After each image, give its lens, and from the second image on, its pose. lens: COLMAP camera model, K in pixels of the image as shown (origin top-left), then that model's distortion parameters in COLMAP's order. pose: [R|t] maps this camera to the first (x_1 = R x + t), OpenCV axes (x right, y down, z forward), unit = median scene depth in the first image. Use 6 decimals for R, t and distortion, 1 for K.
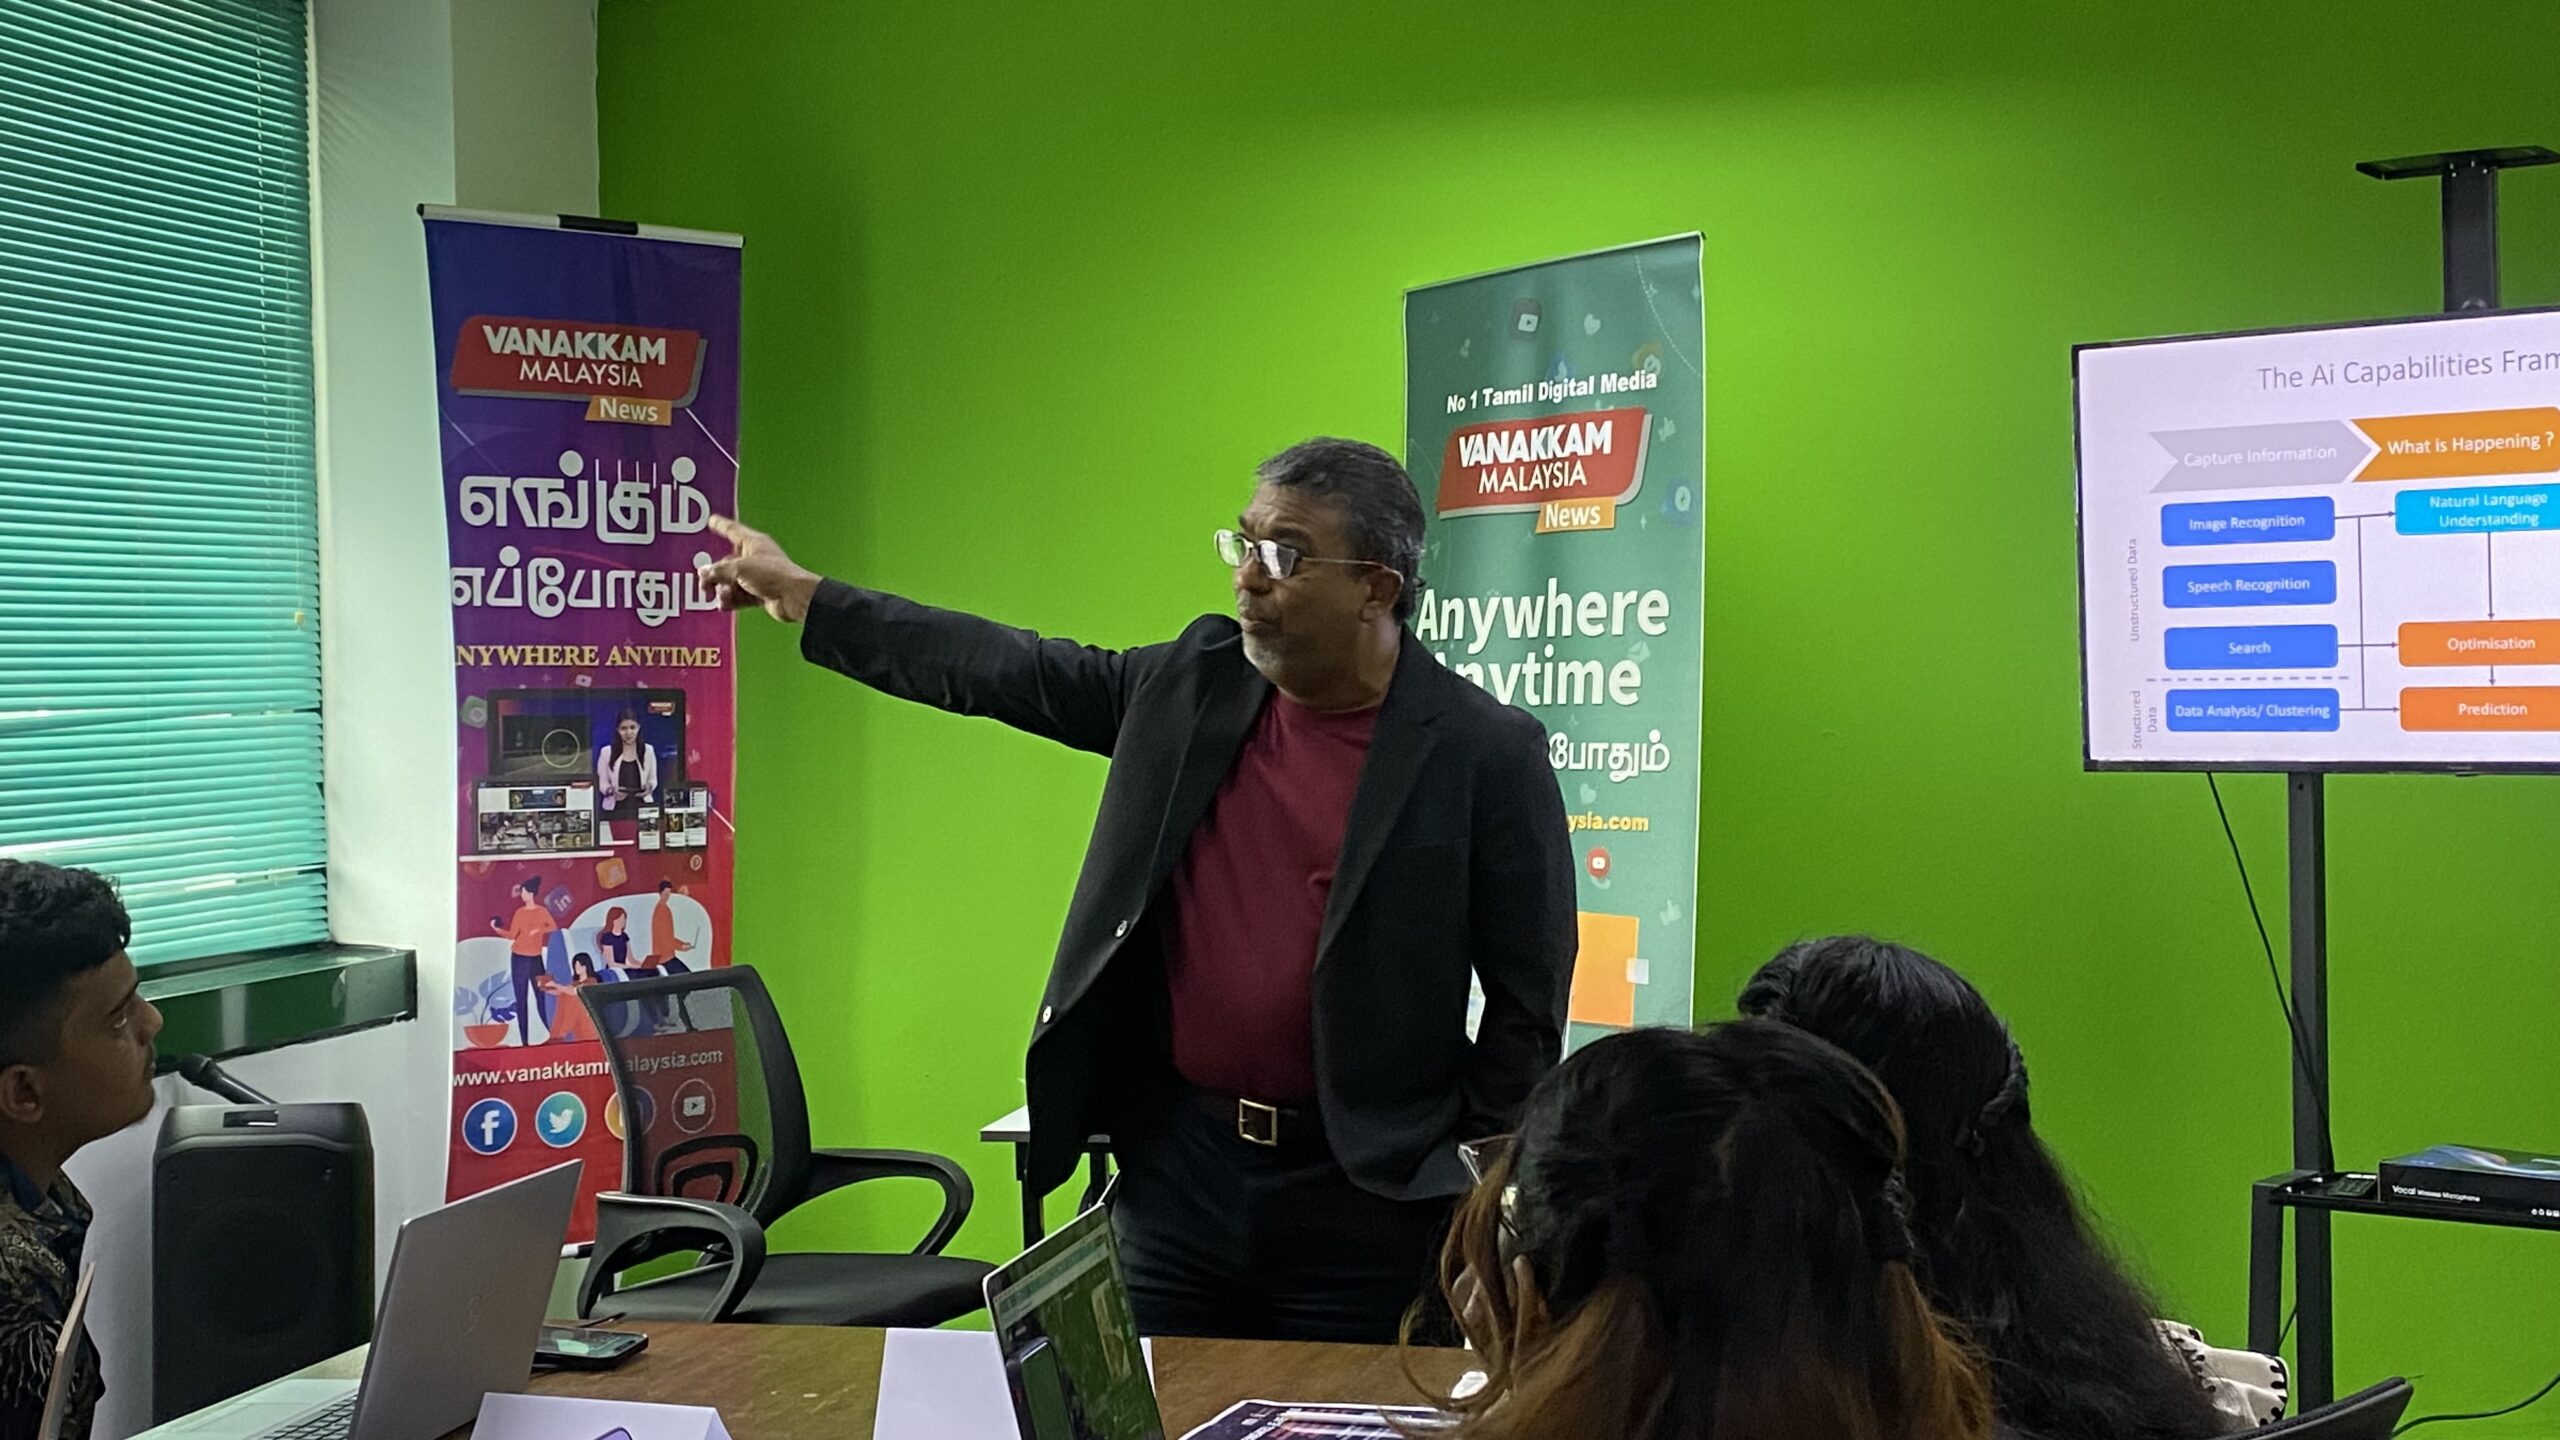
lens RADIAL K [[3364.9, 0, 1366.2], [0, 3364.9, 717.7], [0, 0, 1]] dist [0.157073, -0.000831]
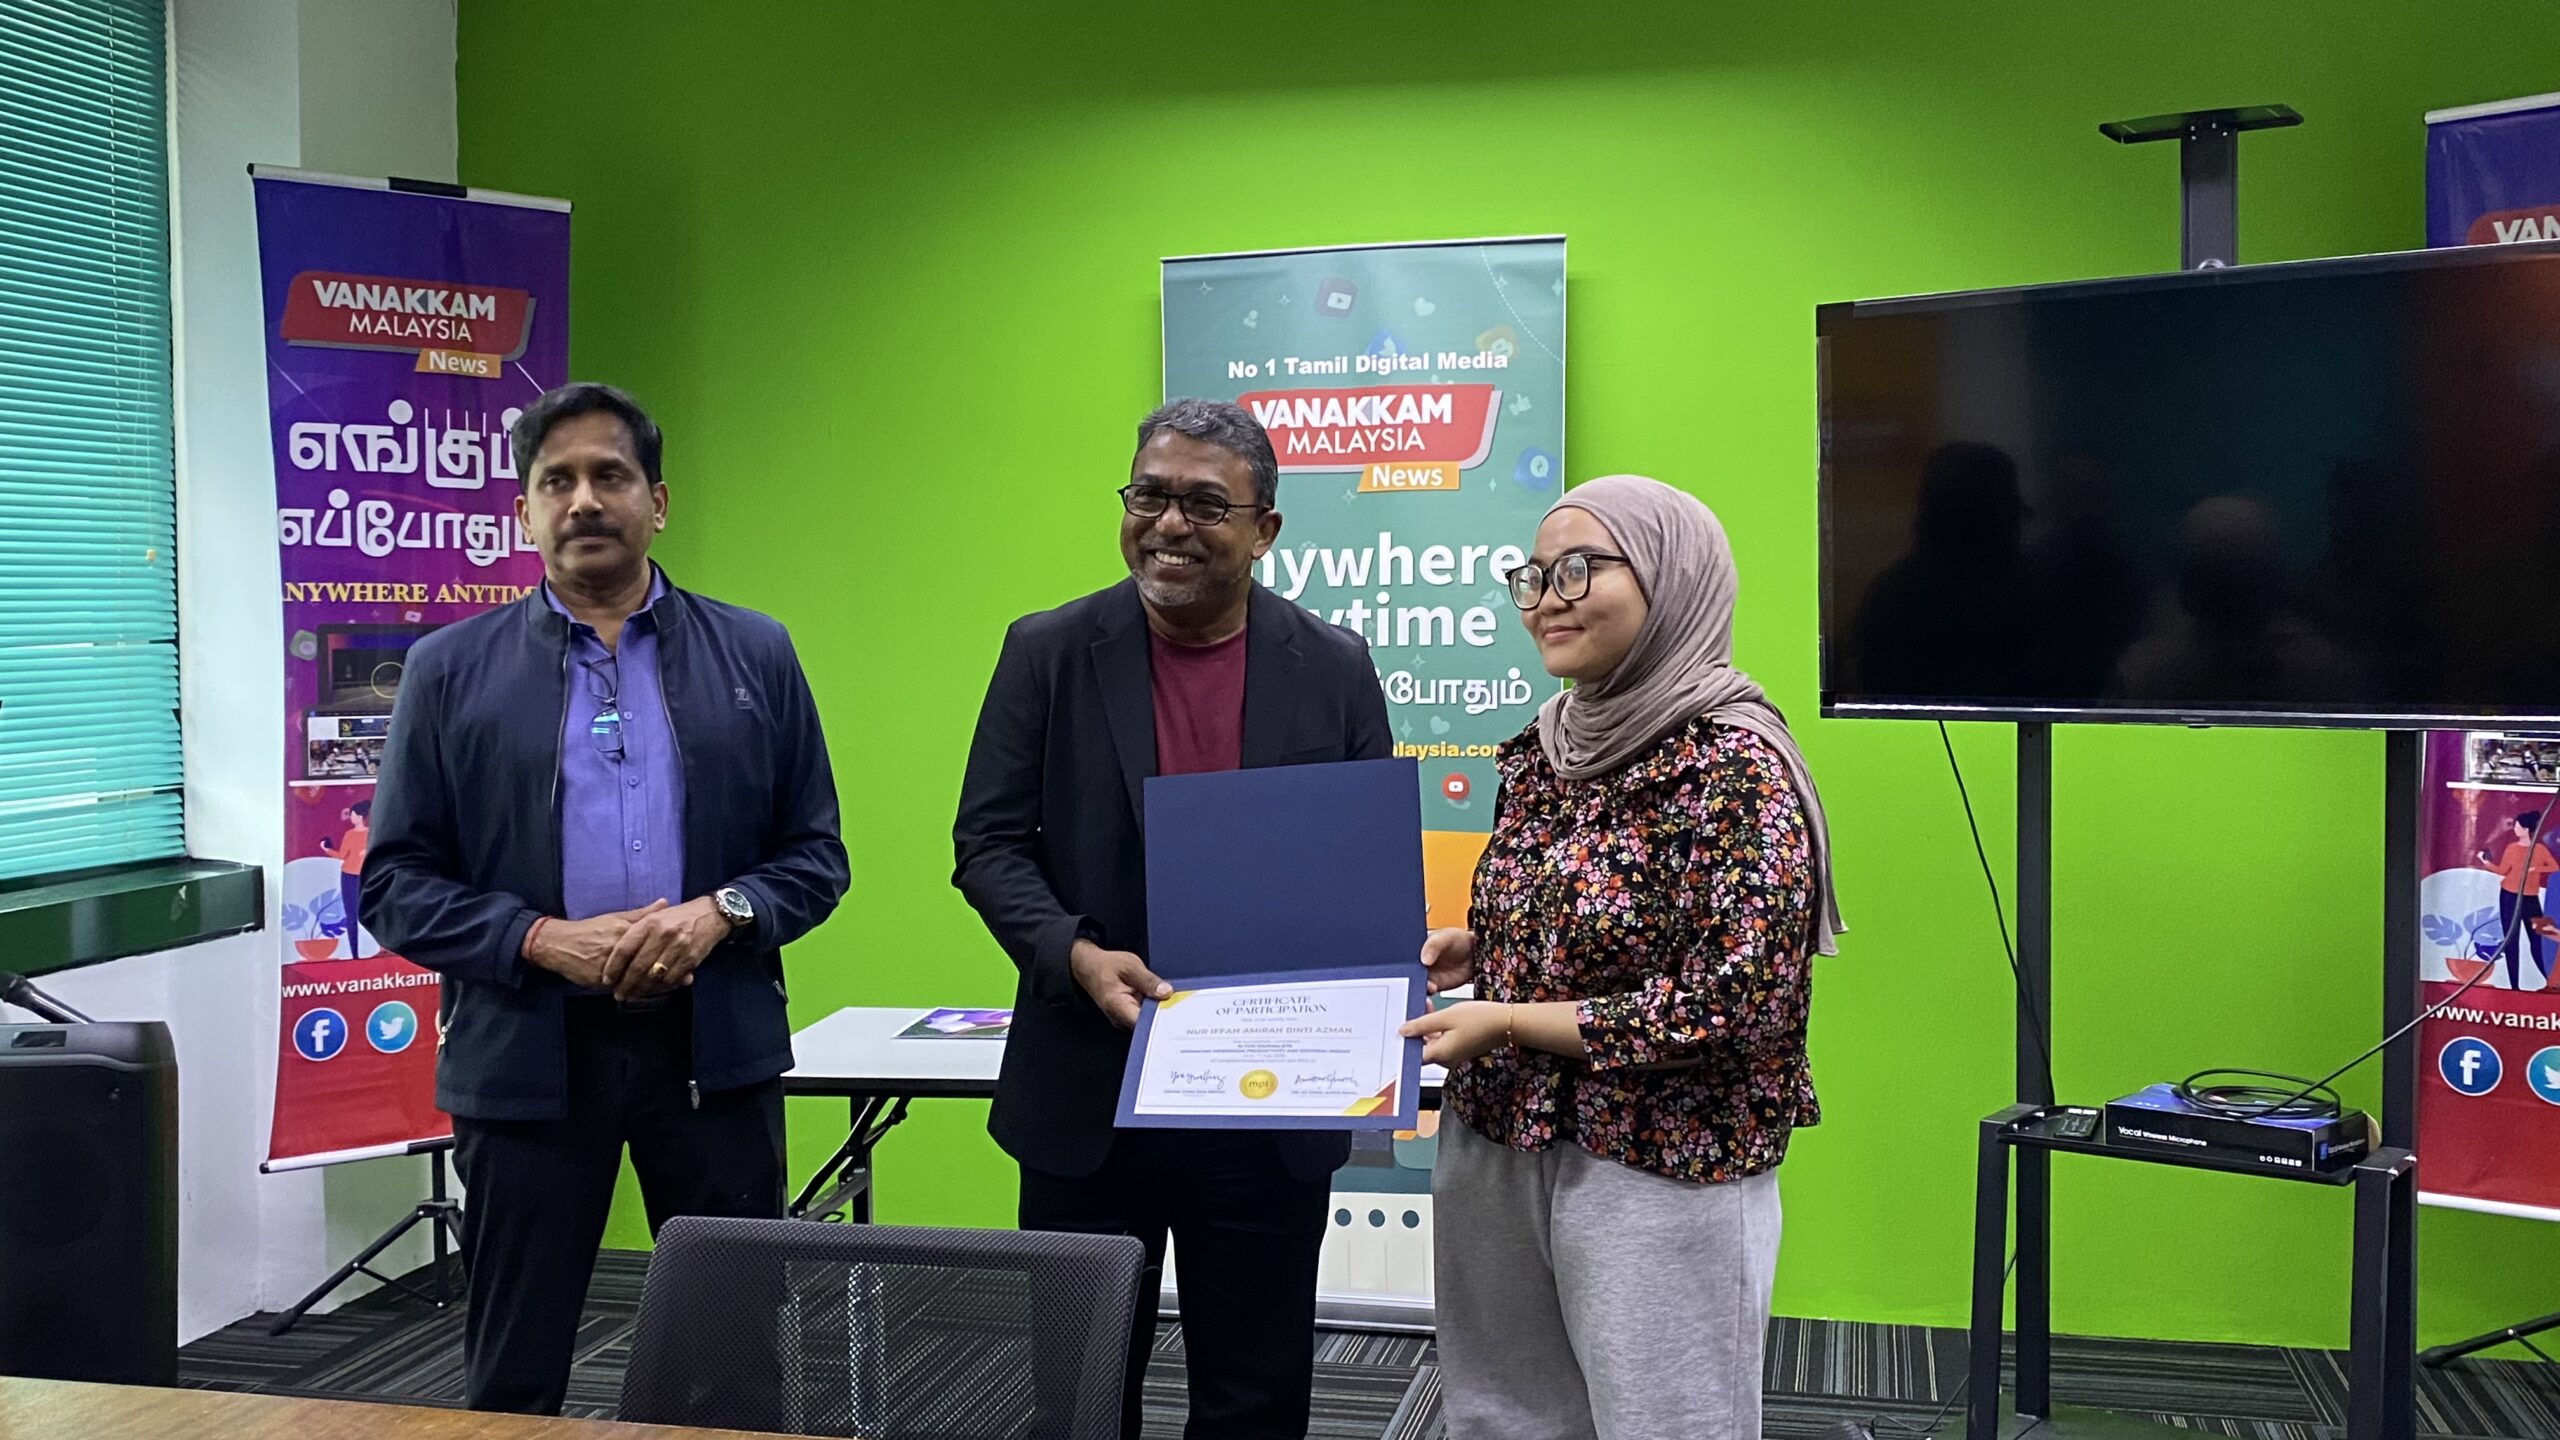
lens RADIAL K [[2554.8, 0, 1274.7], [0, 2554.8, 714.2], [0, 0, 1]] dist [0.083589, -0.202021]
pose [[0.999891, 0.008463, 0.012115, 0.030593], [-0.008773, 0.999630, 0.025758, -0.003491], [-0.011893, -0.025862, 0.999595, 0.190482]]
